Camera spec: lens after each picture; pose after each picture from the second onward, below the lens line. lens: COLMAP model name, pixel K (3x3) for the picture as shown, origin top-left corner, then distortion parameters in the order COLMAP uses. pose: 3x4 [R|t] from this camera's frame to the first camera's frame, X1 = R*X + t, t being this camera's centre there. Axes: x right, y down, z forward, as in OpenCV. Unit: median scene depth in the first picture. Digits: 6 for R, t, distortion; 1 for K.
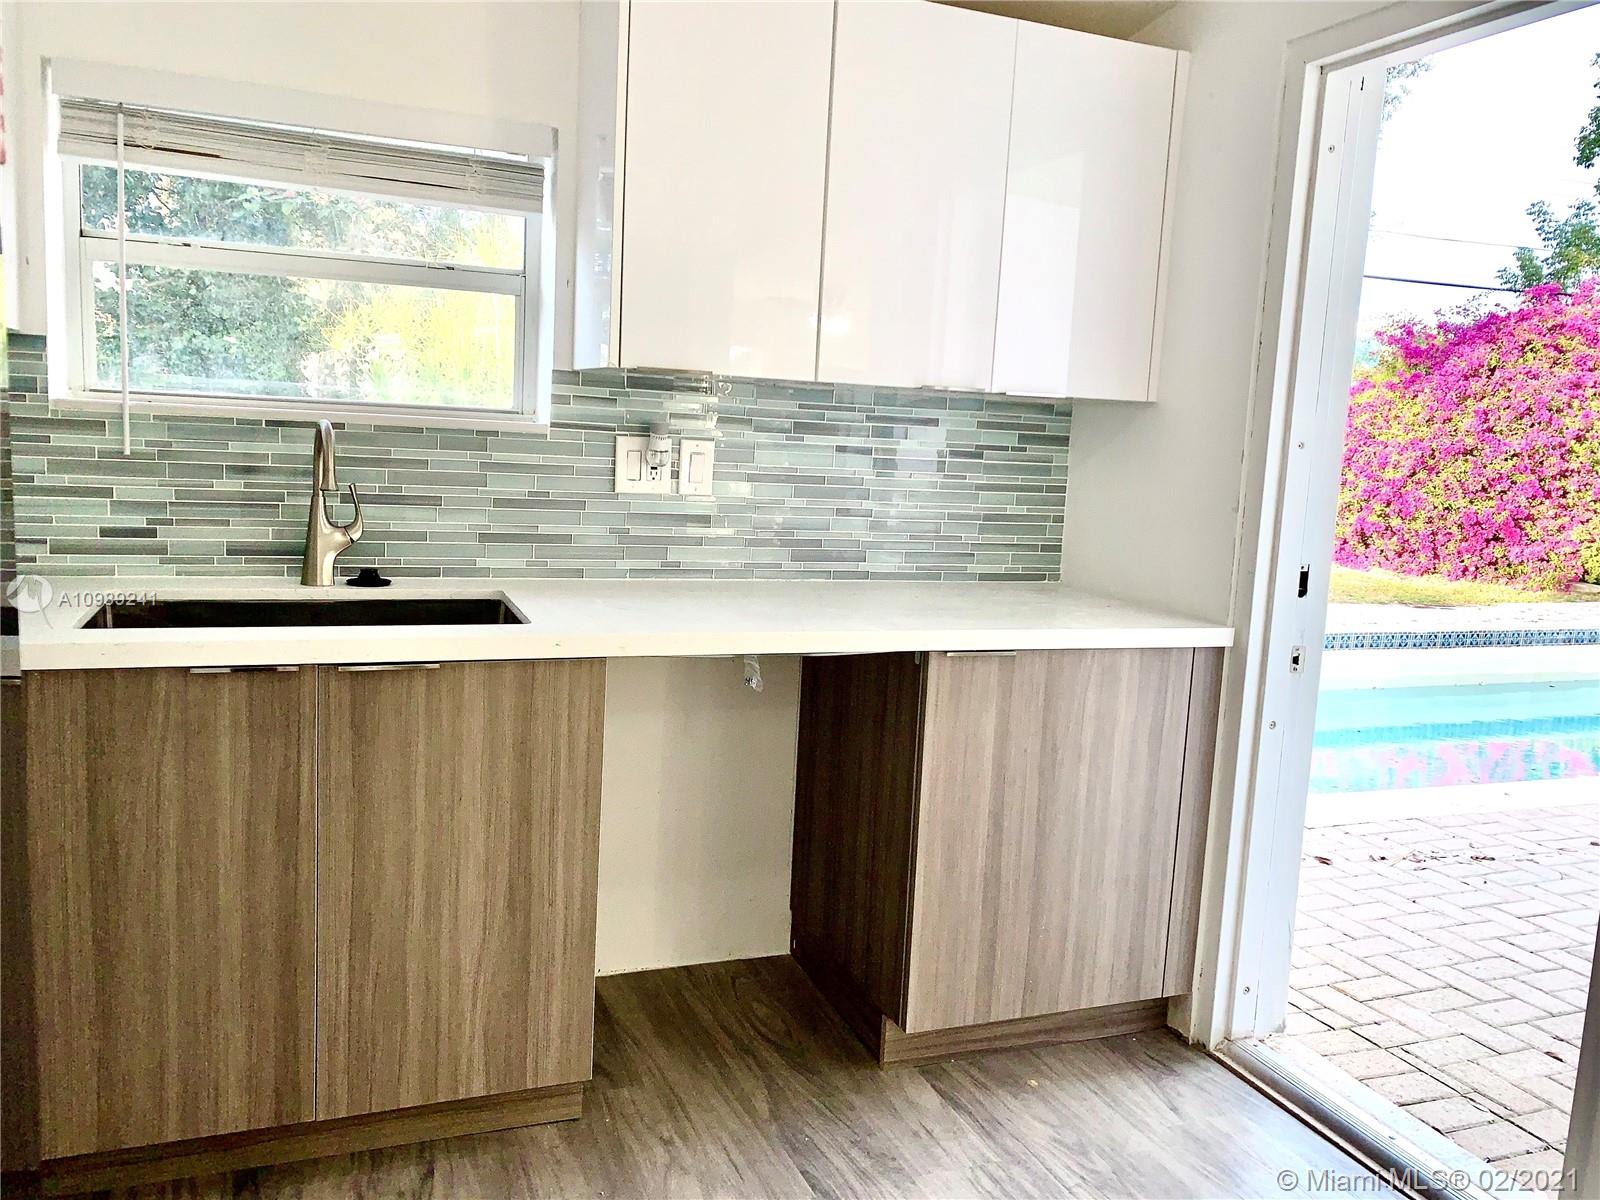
lens RADIAL K [[1204.0, 0, 792.4], [0, 1204.0, 582.5], [0, 0, 1]] dist [0.112277, -0.188061]
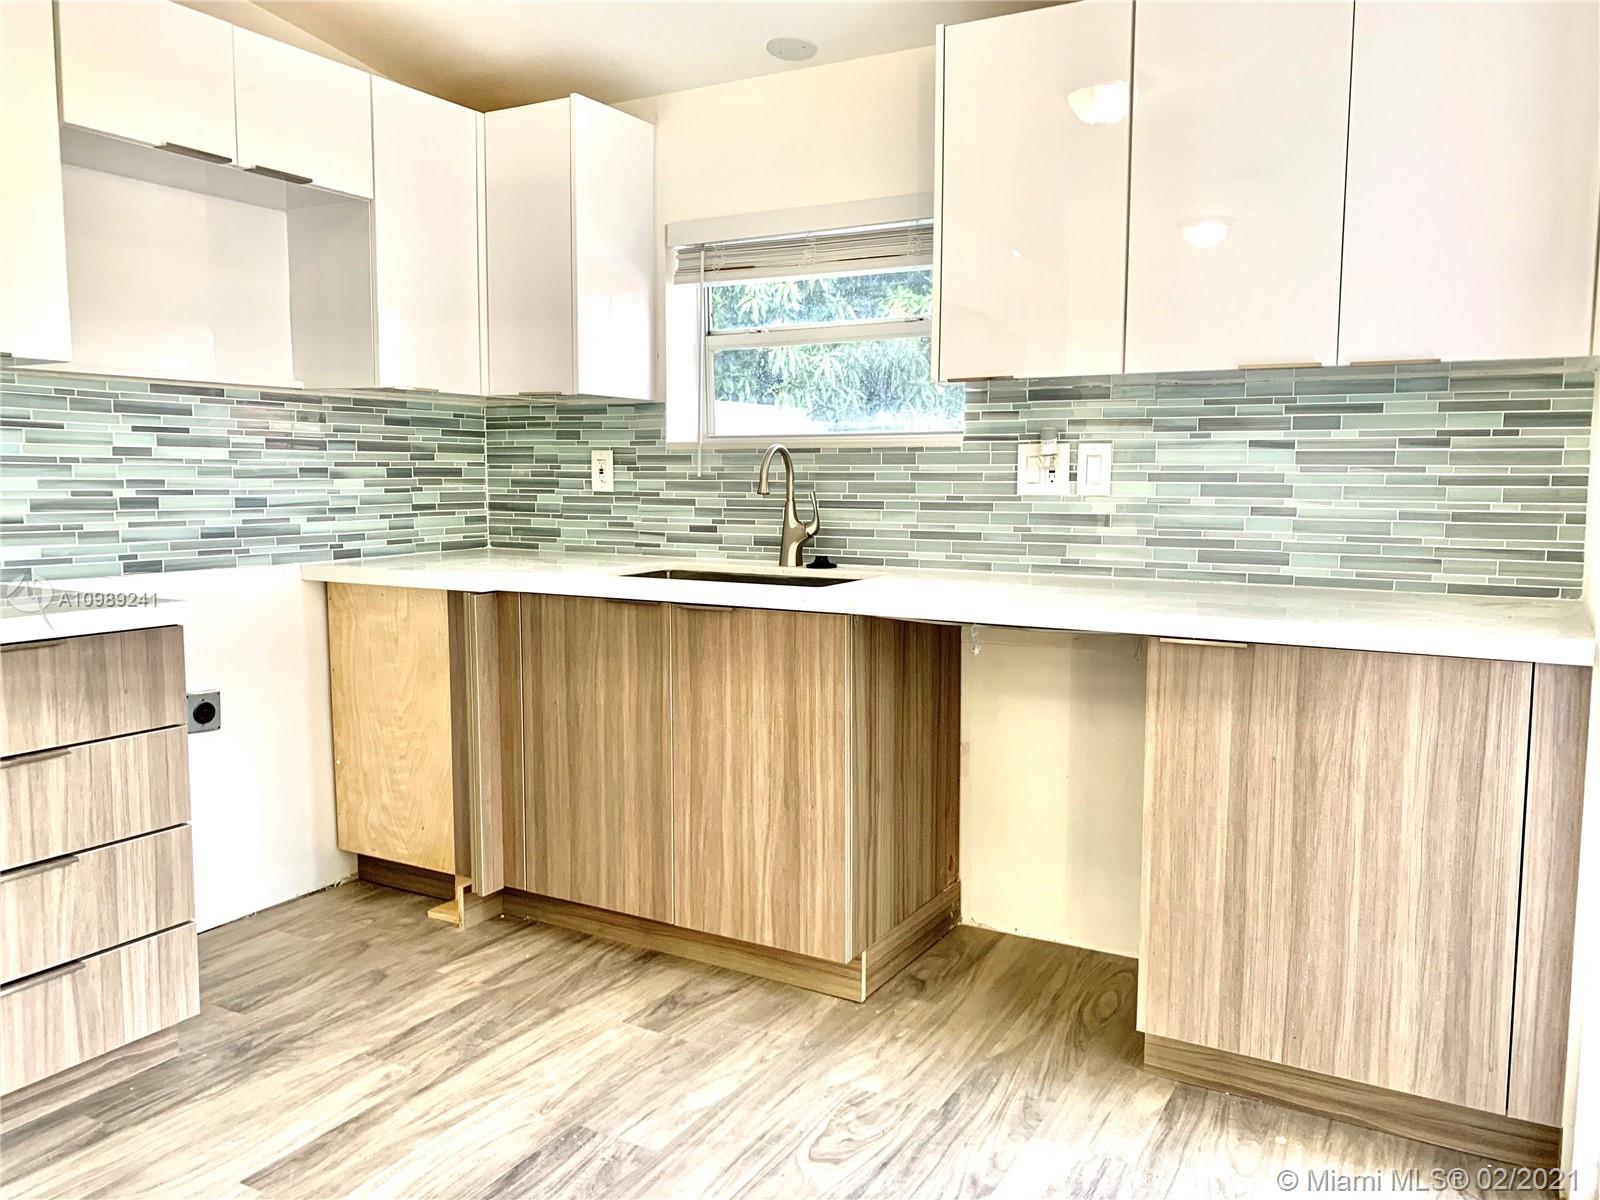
lens RADIAL K [[1233.2, 0, 789.9], [0, 1233.2, 591.7], [0, 0, 1]] dist [0.056045, -0.072160]
pose [[0.630109, 0.024703, -0.776114, 0.624648], [-0.069515, 0.997275, -0.024696, 0.058873], [0.773389, 0.069512, 0.630109, 0.124118]]
